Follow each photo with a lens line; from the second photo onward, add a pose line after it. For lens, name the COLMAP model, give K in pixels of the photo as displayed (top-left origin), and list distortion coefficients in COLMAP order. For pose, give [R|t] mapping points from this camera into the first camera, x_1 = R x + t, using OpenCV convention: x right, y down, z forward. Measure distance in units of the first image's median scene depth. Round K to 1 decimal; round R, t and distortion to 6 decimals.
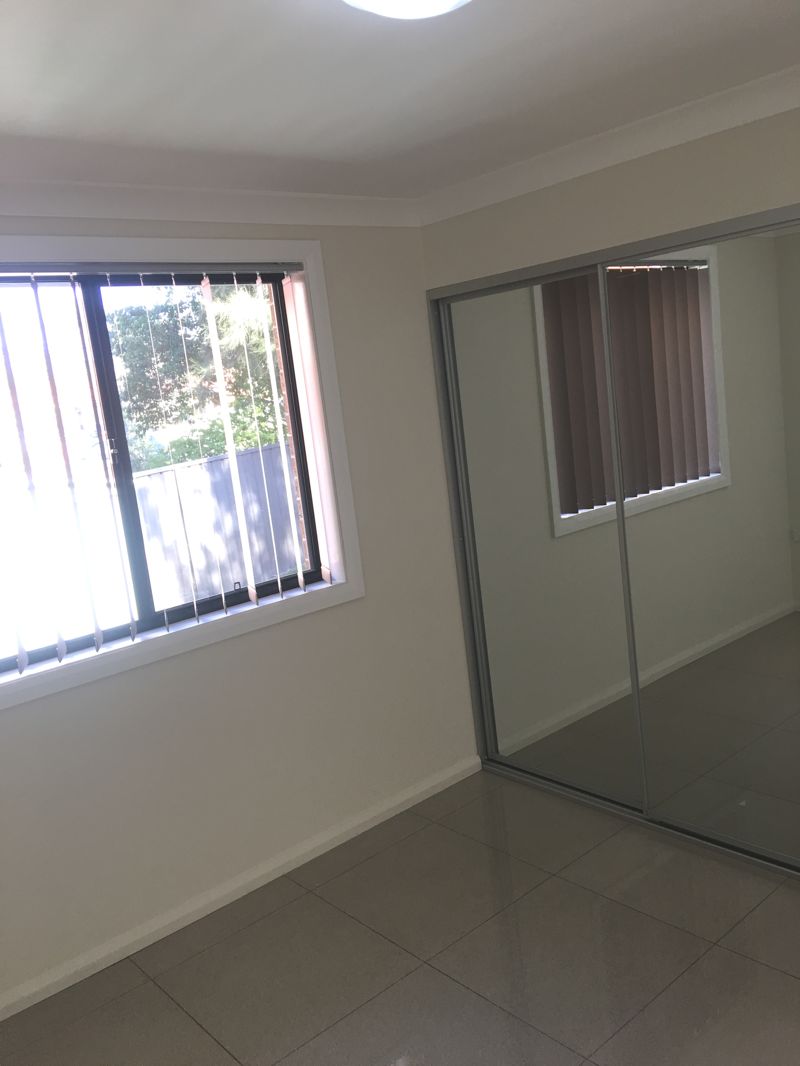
lens RADIAL K [[913.4, 0, 399.3], [0, 913.4, 526.9], [0, 0, 1]] dist [0.095027, -0.128350]
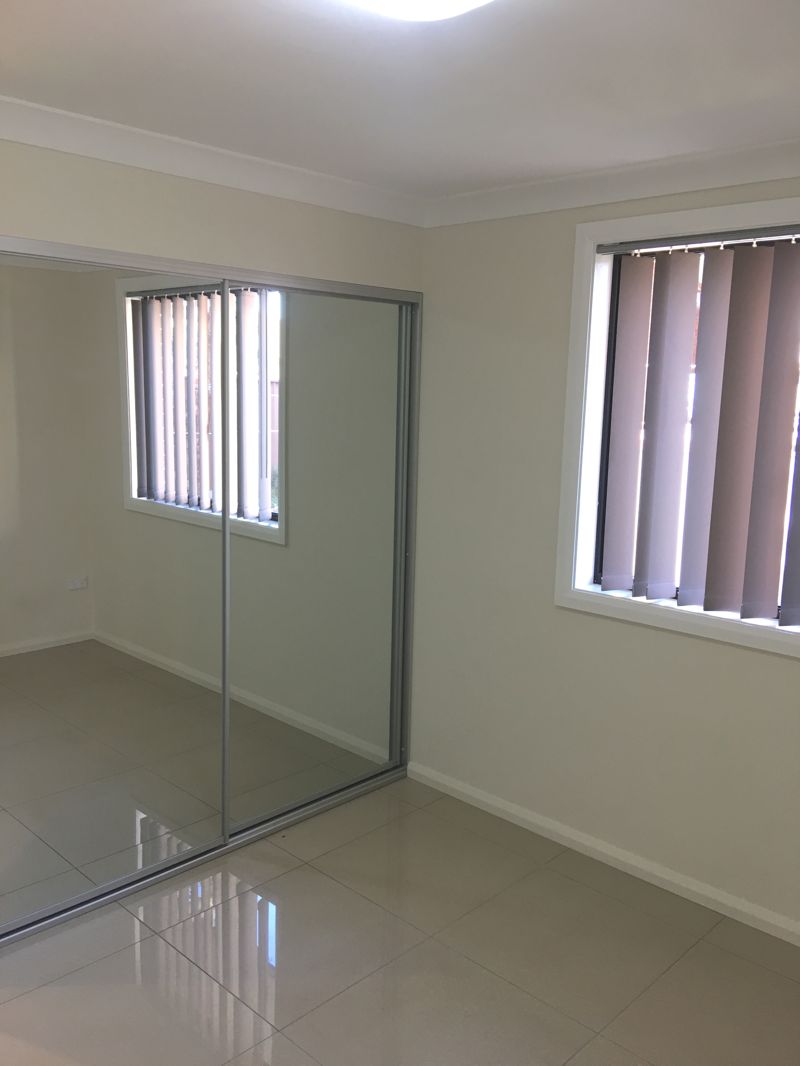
lens RADIAL K [[913.4, 0, 399.3], [0, 913.4, 526.9], [0, 0, 1]] dist [0.095027, -0.128350]
pose [[0.073505, 0.270996, -0.959770, 0.895569], [-0.185363, 0.949317, 0.253848, -0.223631], [0.979917, 0.159246, 0.120012, 0.764136]]
